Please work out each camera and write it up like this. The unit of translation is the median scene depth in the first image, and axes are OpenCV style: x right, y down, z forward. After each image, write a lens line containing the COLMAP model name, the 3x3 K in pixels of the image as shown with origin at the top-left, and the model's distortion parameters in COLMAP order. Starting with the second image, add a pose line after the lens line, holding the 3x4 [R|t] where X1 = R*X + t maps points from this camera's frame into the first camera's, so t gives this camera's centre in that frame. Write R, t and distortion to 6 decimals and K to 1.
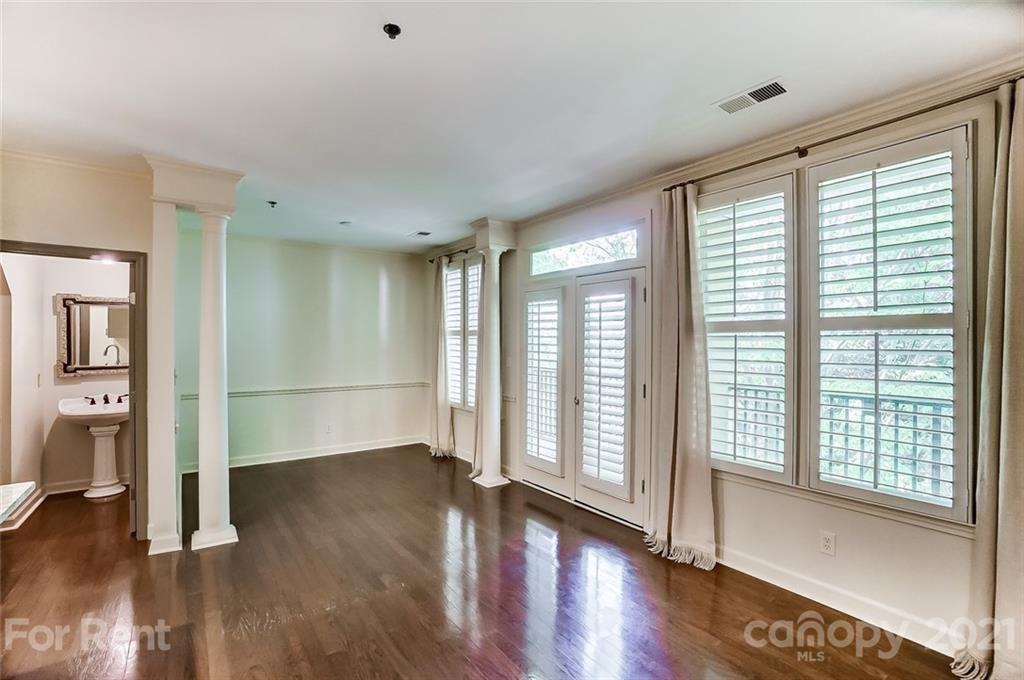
lens RADIAL K [[455.3, 0, 512.5], [0, 455.3, 345.3], [0, 0, 1]] dist [-0.048465, 0.011787]
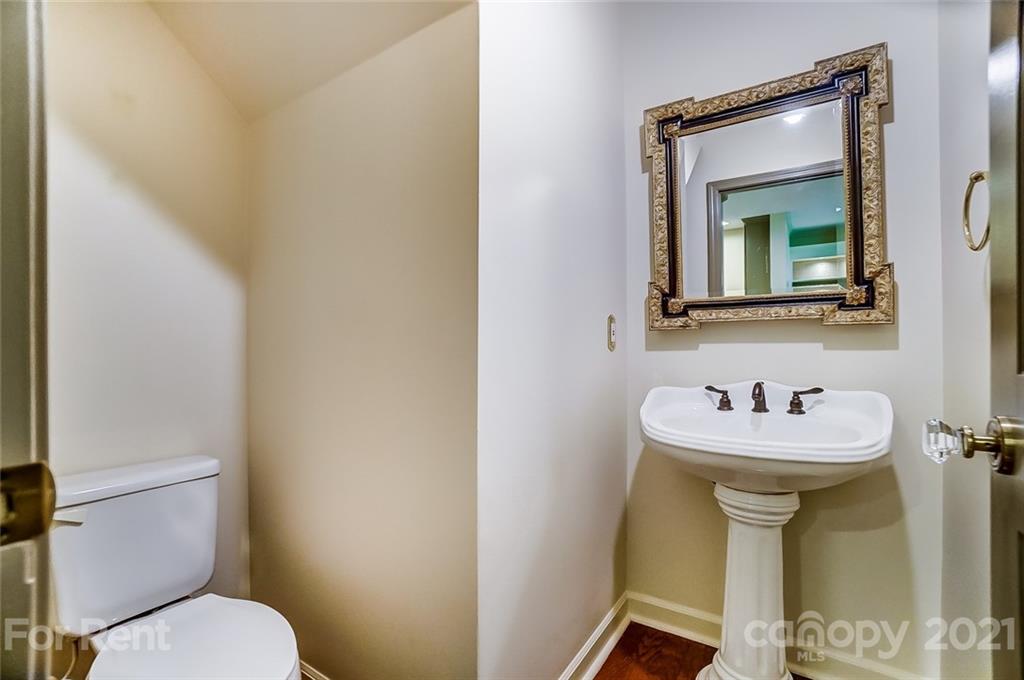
lens RADIAL K [[455.3, 0, 533.1], [0, 455.3, 341.4], [0, 0, 1]] dist [-0.048465, 0.011787]
pose [[0.374876, -0.007927, -0.927041, -0.700189], [0.003297, 0.999969, -0.007217, 0.085542], [0.927069, -0.000351, 0.374890, 0.745626]]
